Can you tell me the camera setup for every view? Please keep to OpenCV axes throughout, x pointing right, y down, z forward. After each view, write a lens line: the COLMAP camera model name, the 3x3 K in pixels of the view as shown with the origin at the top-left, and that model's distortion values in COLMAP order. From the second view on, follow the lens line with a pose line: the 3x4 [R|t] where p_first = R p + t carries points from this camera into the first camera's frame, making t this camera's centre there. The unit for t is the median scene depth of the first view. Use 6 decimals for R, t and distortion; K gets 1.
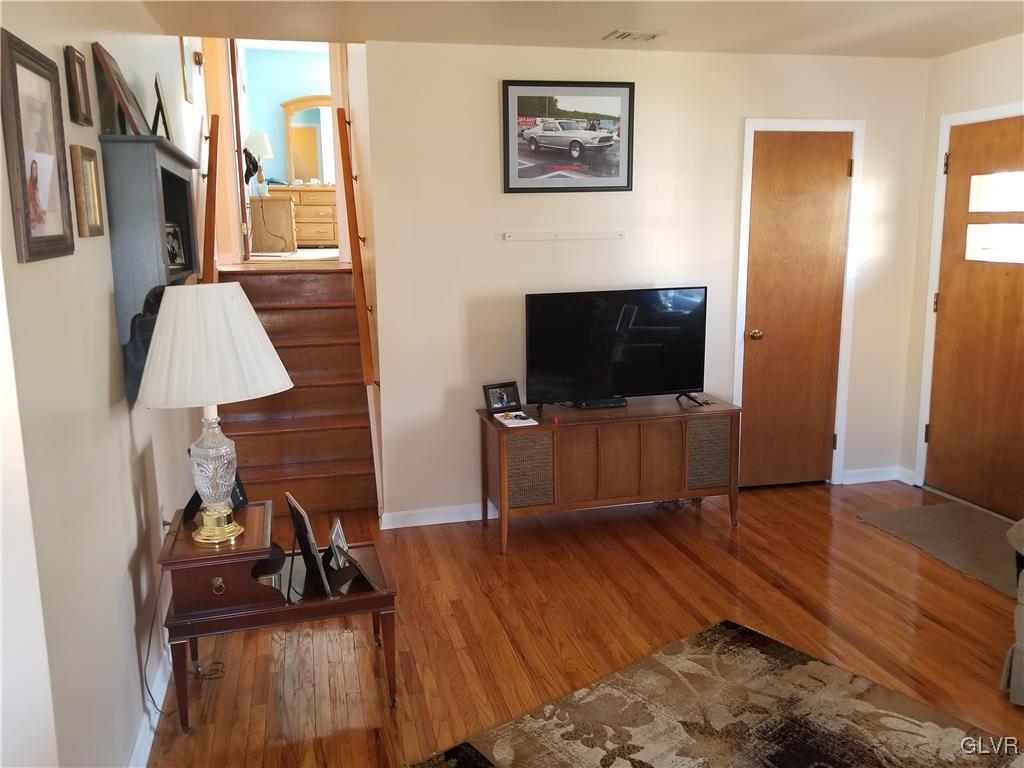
lens RADIAL K [[804.0, 0, 482.0], [0, 804.0, 354.8], [0, 0, 1]] dist [0.058873, -0.078851]
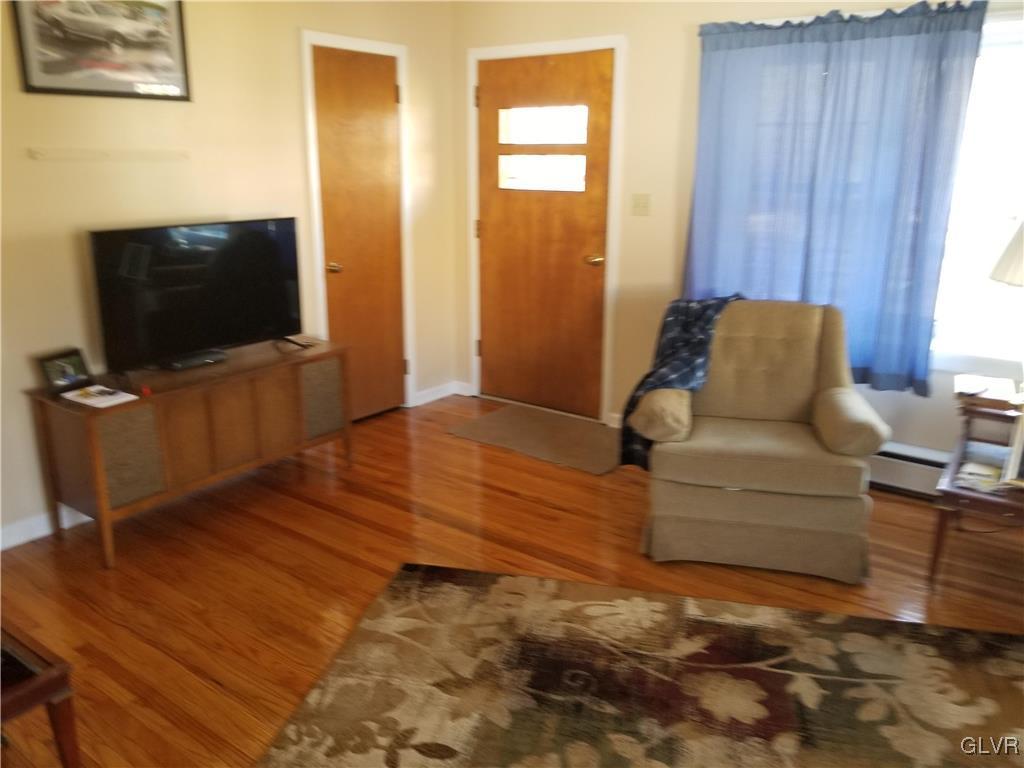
lens RADIAL K [[804.0, 0, 510.2], [0, 804.0, 376.4], [0, 0, 1]] dist [0.058873, -0.078851]
pose [[0.773148, -0.147798, 0.616765, -0.123849], [0.082264, 0.987622, 0.133547, -0.009849], [-0.628868, -0.052514, 0.775736, 0.139300]]
